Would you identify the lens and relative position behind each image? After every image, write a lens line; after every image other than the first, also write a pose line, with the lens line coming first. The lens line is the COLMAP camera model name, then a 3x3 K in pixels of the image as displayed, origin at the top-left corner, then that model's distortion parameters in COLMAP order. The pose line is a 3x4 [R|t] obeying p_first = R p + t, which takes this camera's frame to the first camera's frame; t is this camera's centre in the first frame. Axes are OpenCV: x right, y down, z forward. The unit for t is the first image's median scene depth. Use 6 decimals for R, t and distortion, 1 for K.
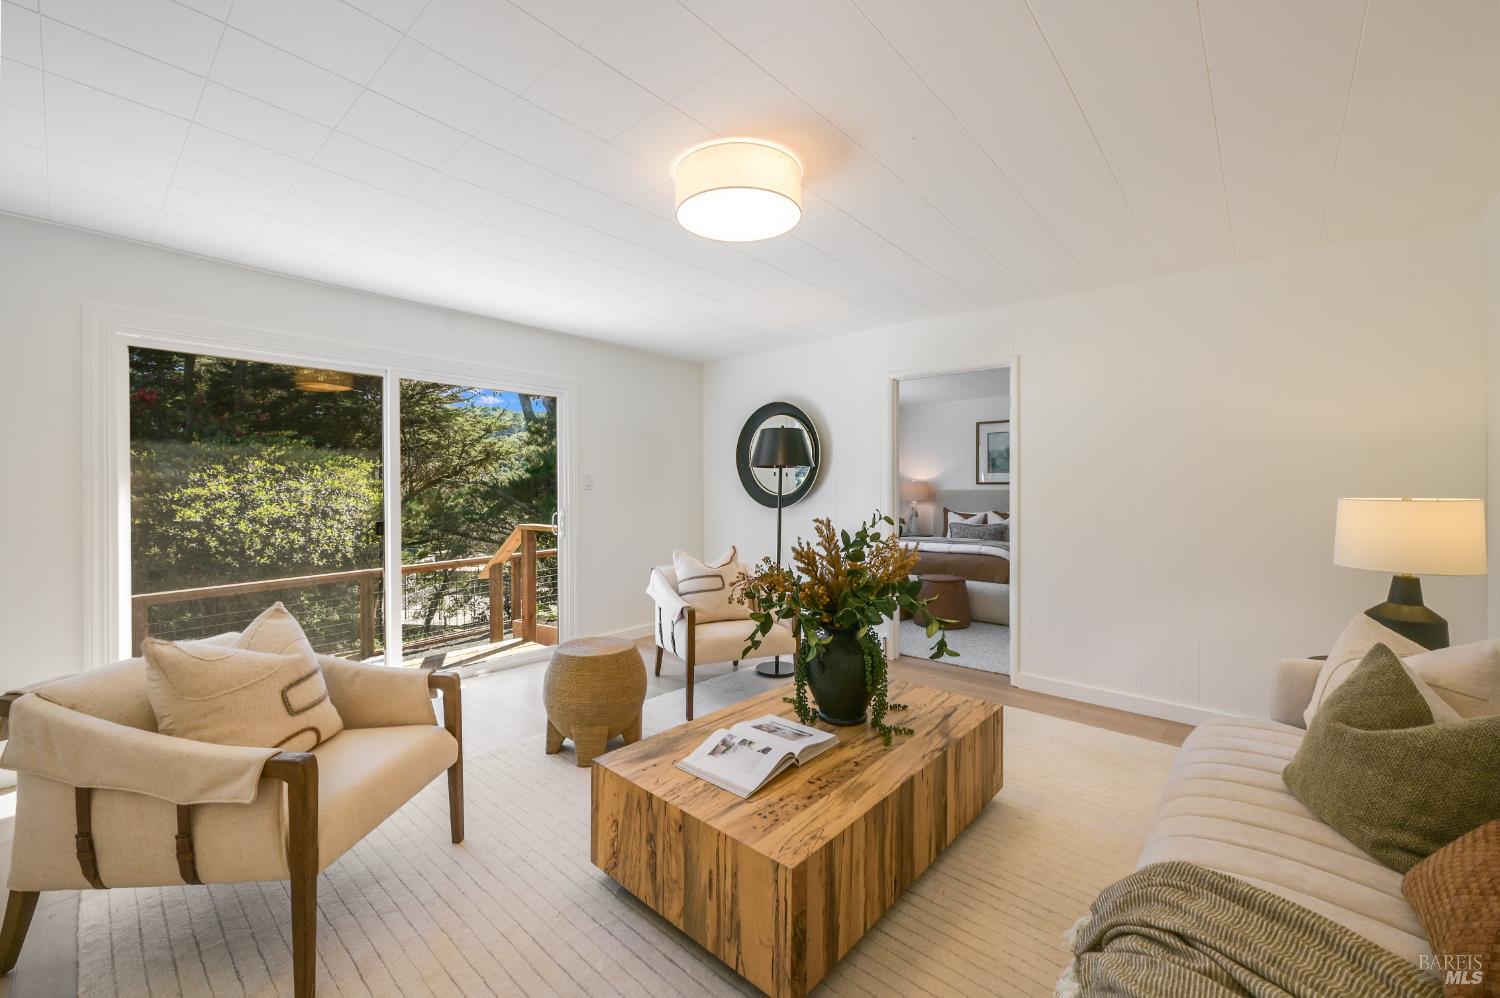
lens RADIAL K [[600.2, 0, 747.8], [0, 600.2, 487.0], [0, 0, 1]] dist [-0.001982, 0.000207]
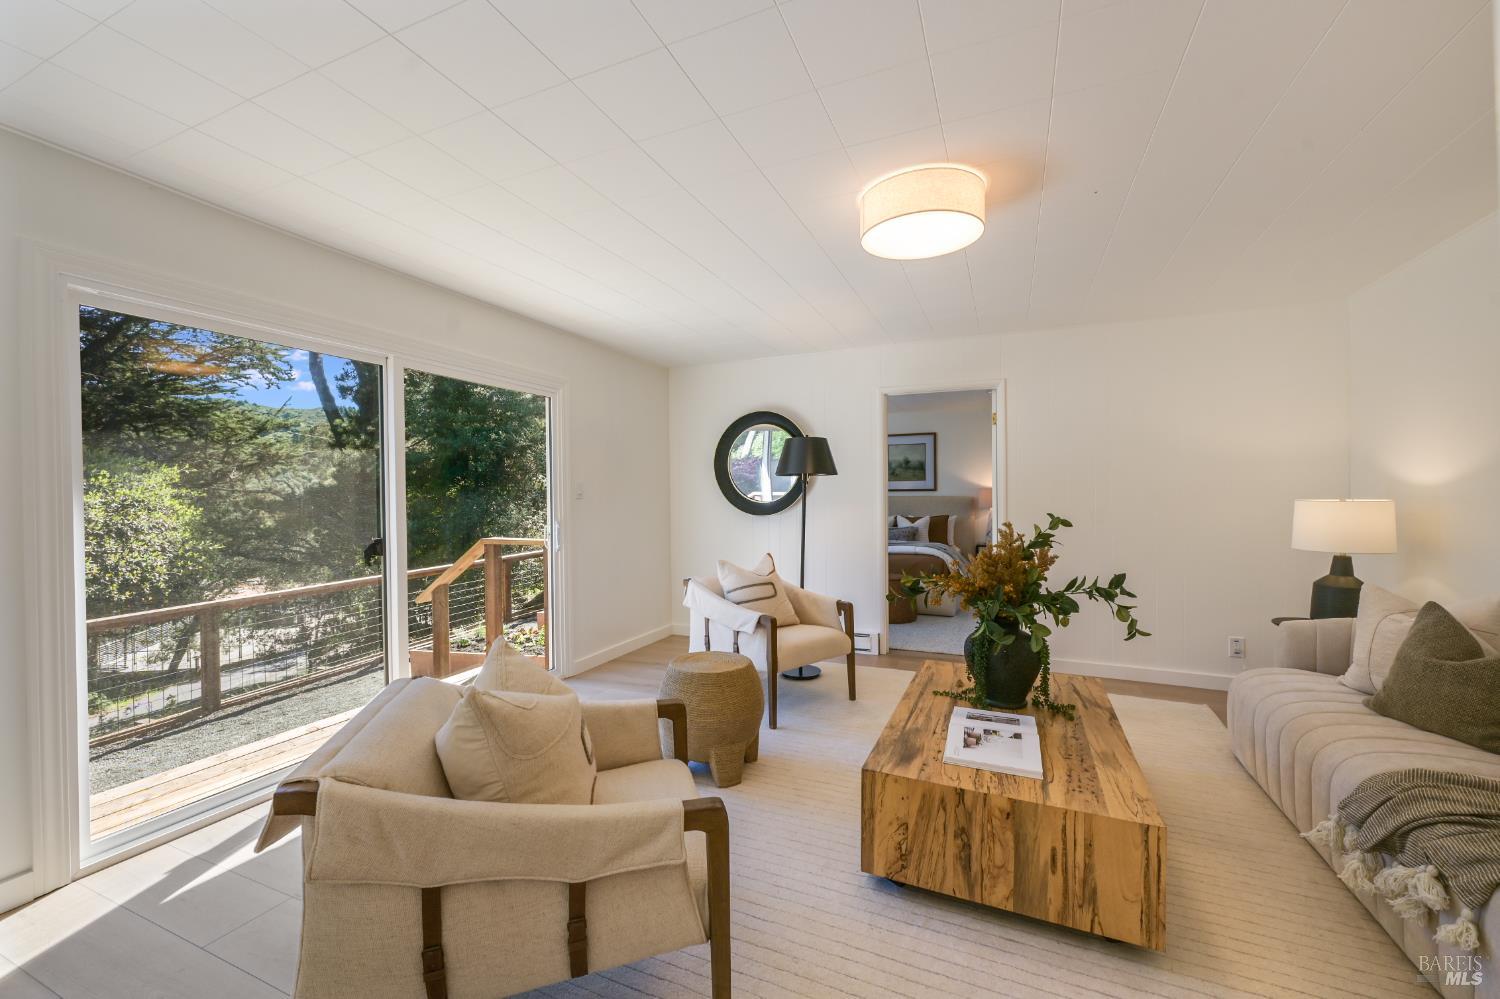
lens RADIAL K [[599.6, 0, 742.5], [0, 599.6, 495.5], [0, 0, 1]] dist [-0.001534, 0.000464]
pose [[0.953806, -0.006841, 0.300347, -0.698618], [0.006299, 0.999976, 0.002774, -0.003120], [-0.300359, -0.000754, 0.953826, 0.103034]]
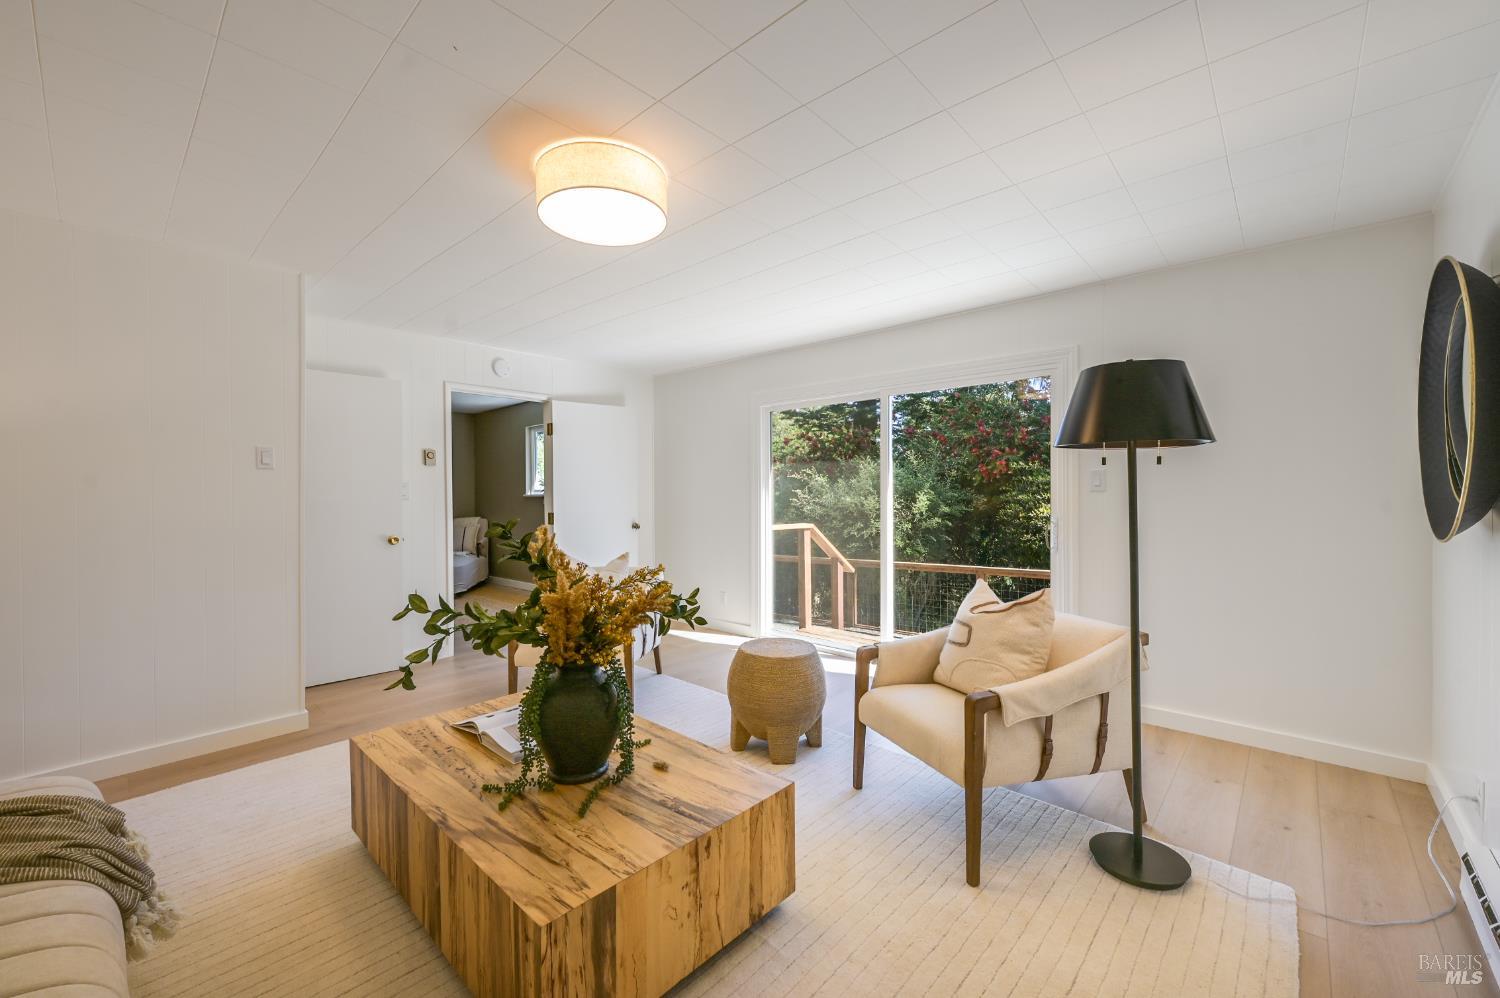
lens RADIAL K [[600.2, 0, 753.5], [0, 600.2, 503.0], [0, 0, 1]] dist [-0.001982, 0.000207]
pose [[-0.011178, 0.017311, -0.999788, 1.069654], [-0.005039, 0.999836, 0.017369, 0.004741], [0.999925, 0.005232, -0.011089, 1.382259]]
